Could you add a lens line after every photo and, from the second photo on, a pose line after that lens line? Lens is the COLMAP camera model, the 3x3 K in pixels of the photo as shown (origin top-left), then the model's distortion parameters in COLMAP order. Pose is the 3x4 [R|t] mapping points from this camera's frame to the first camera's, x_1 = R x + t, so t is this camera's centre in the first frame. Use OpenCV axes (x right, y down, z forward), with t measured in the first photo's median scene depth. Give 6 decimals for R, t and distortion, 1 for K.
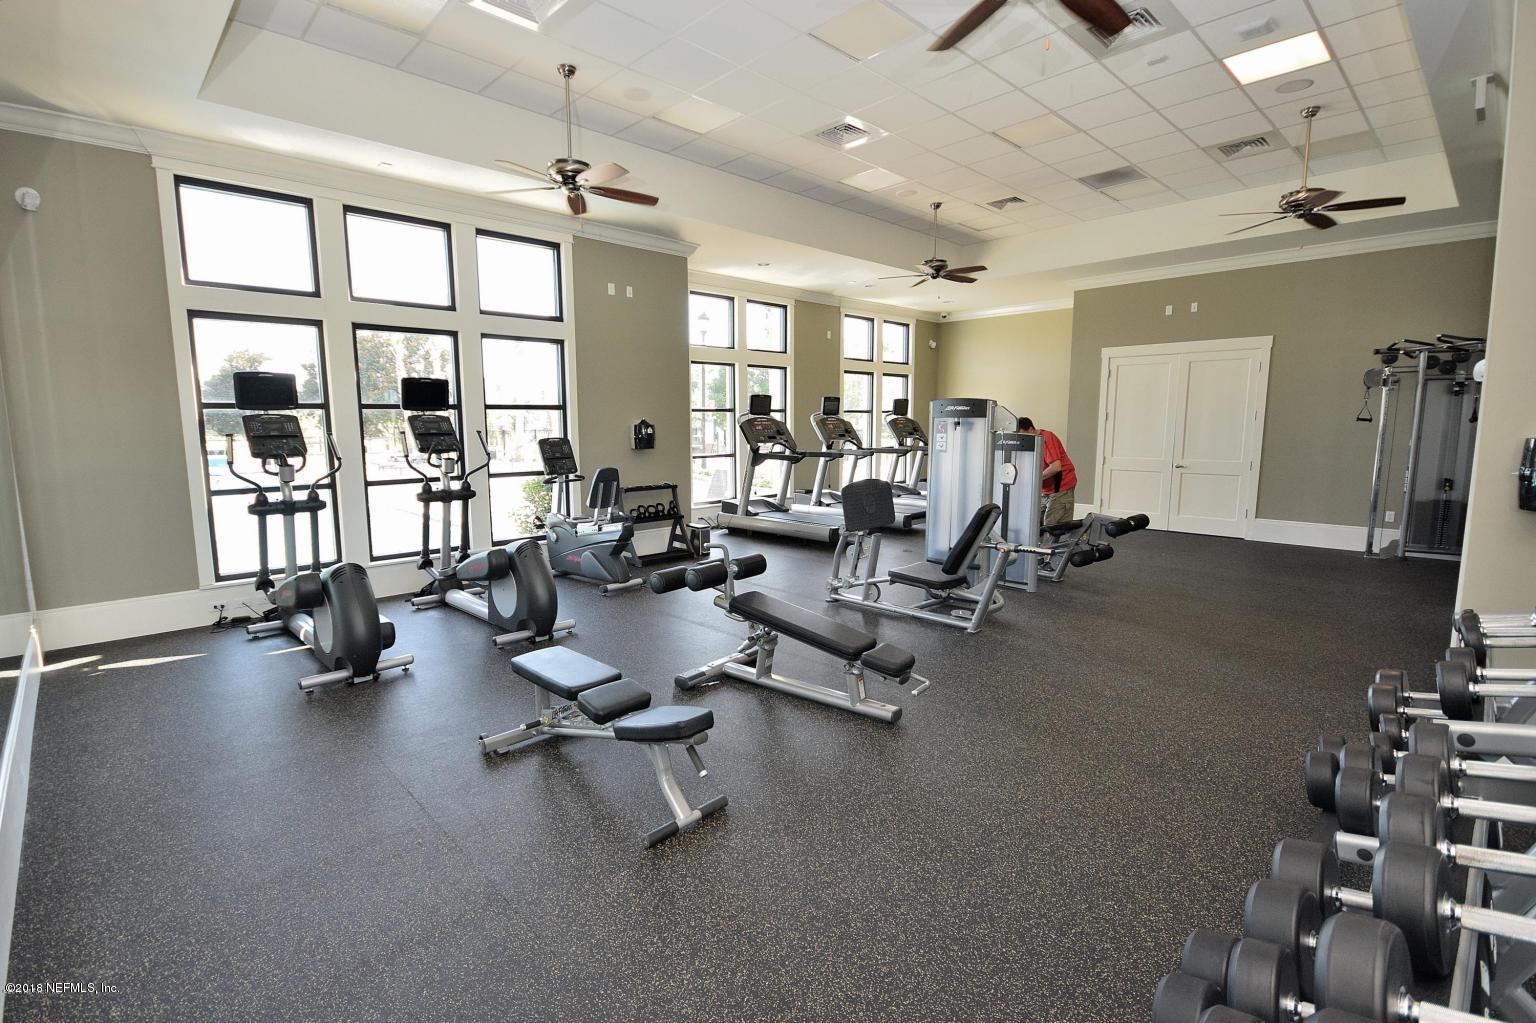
lens RADIAL K [[699.2, 0, 775.9], [0, 699.2, 510.2], [0, 0, 1]] dist [0.004550, 0.000274]
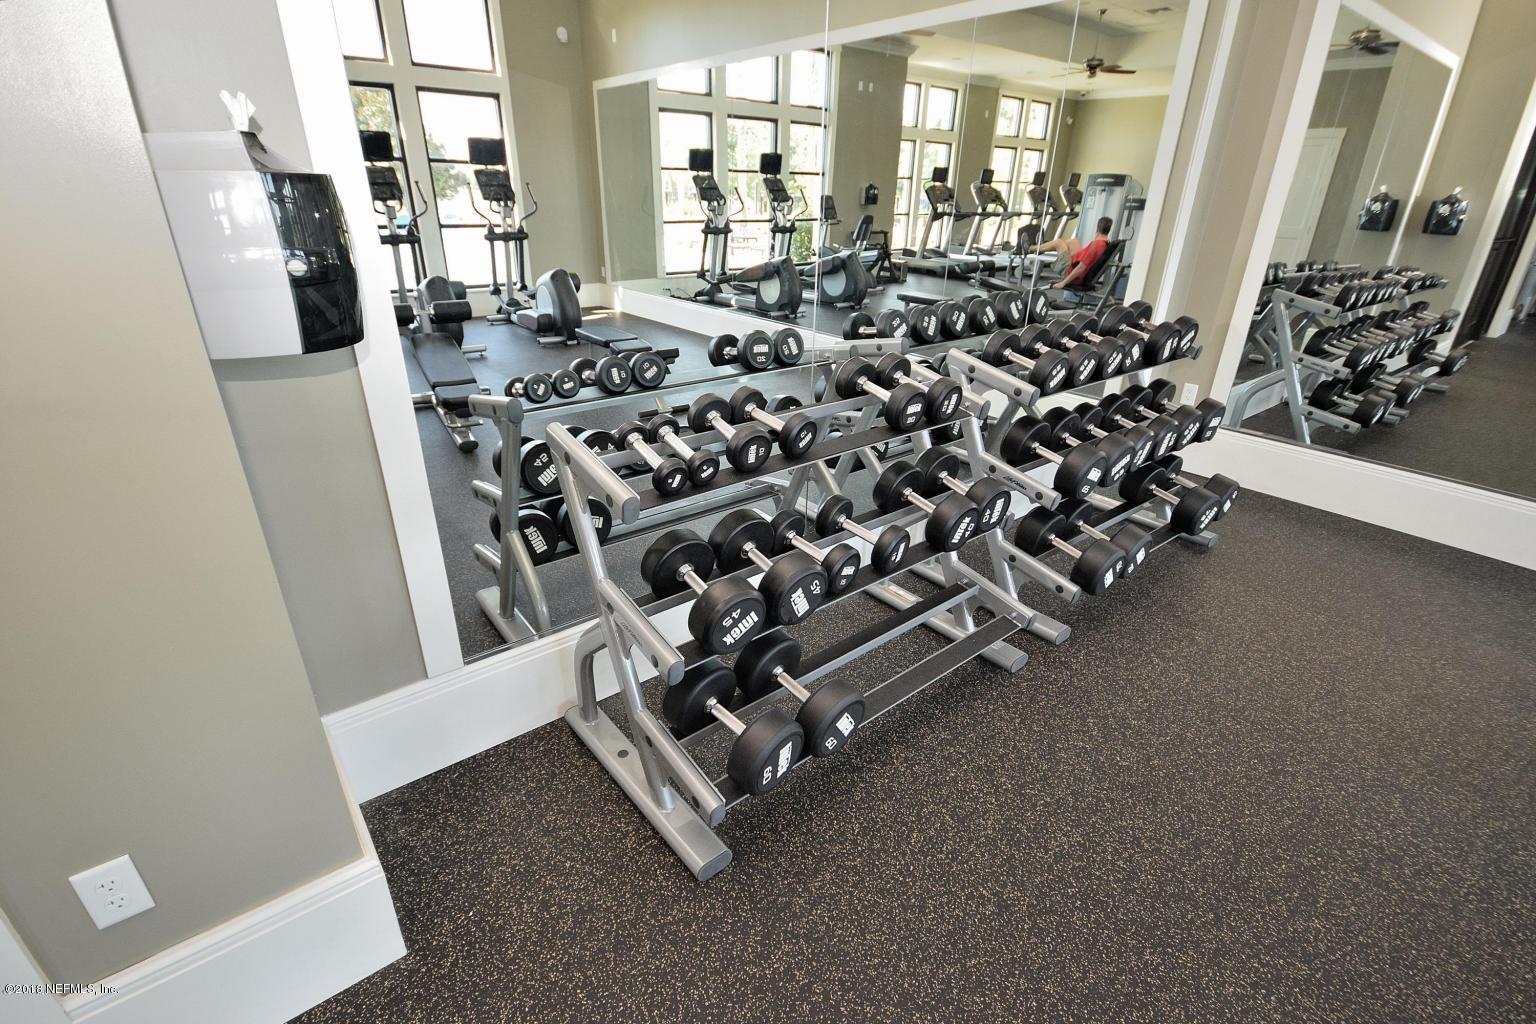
lens RADIAL K [[699.2, 0, 755.9], [0, 699.2, 500.1], [0, 0, 1]] dist [0.004550, 0.000274]
pose [[0.992333, 0.075056, -0.098198, -0.194173], [-0.043507, 0.955773, 0.290869, 0.075126], [0.115686, -0.284366, 0.951710, -0.524231]]
